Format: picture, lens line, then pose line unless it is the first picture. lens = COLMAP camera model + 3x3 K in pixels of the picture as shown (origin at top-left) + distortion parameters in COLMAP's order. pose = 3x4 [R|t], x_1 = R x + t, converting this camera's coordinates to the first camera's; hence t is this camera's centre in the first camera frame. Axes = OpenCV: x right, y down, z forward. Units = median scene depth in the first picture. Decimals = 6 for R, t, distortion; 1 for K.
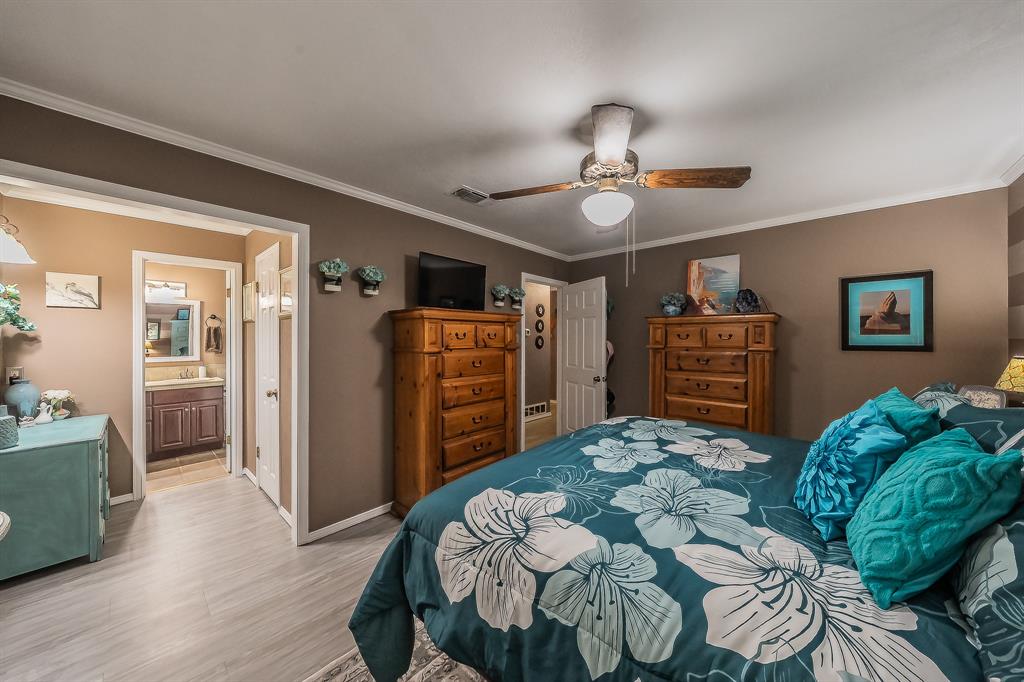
lens RADIAL K [[349.4, 0, 510.2], [0, 349.4, 338.1], [0, 0, 1]] dist [0.000321, 0.000026]
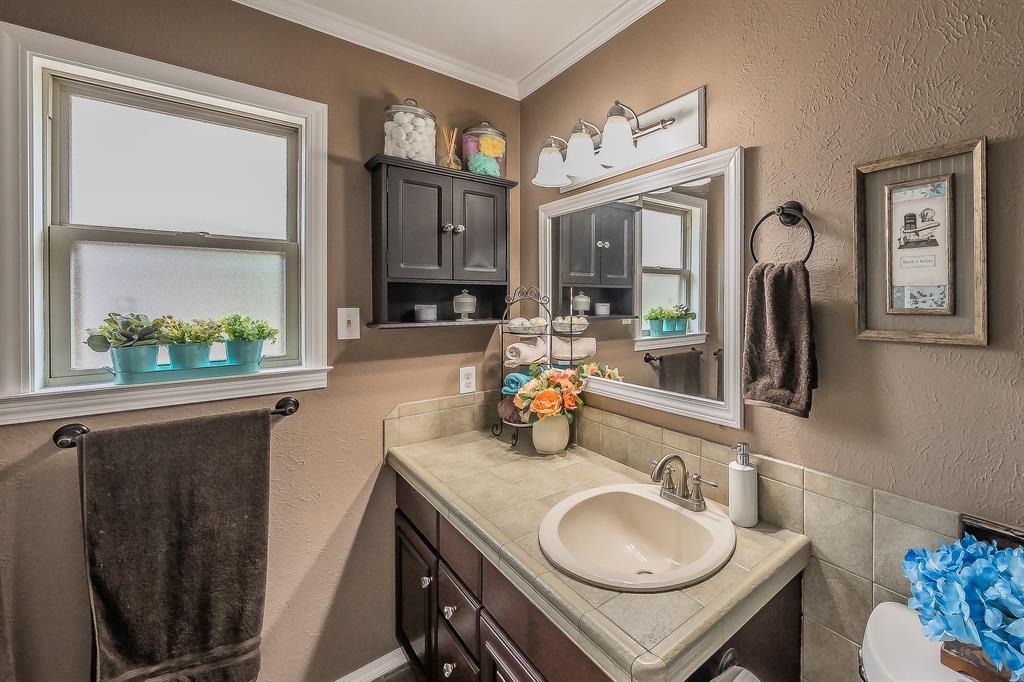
lens RADIAL K [[417.5, 0, 566.0], [0, 417.5, 302.5], [0, 0, 1]] dist [-0.000296, -0.000016]
pose [[-0.140040, 0.002321, -0.990143, -0.999629], [0.006022, 0.999981, 0.001492, -0.023386], [0.990127, -0.005754, -0.140052, 1.485396]]
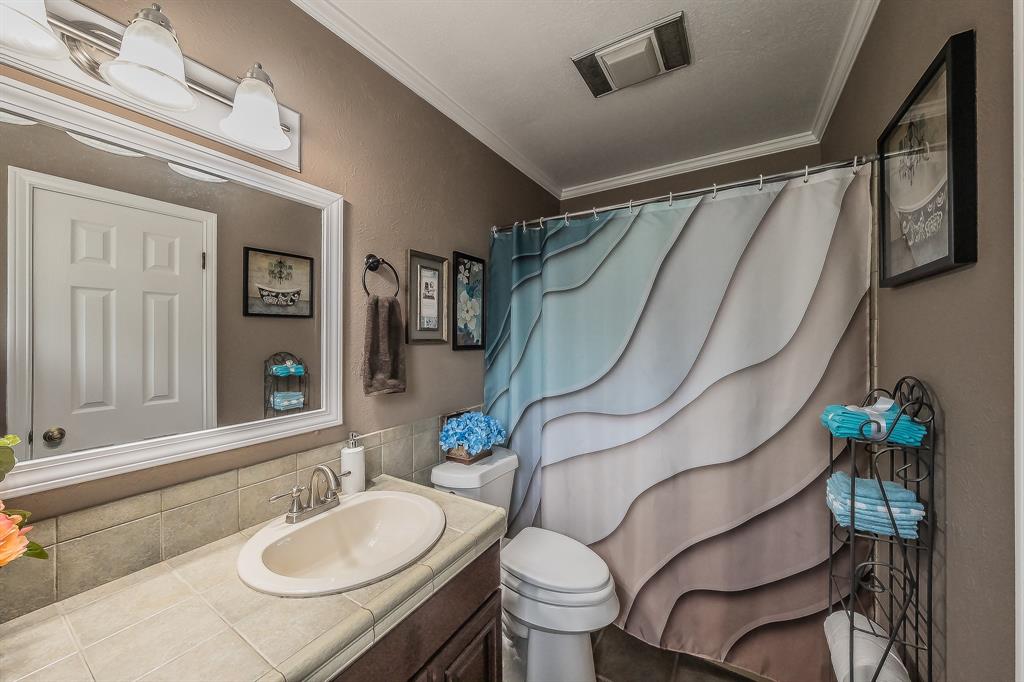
lens RADIAL K [[383.9, 0, 515.1], [0, 383.9, 343.9], [0, 0, 1]] dist [0.000671, 0.000047]
pose [[0.976934, -0.009691, 0.213321, -1.312662], [0.005583, 0.999787, 0.019847, -0.003729], [-0.213468, -0.018198, 0.976780, 1.106846]]
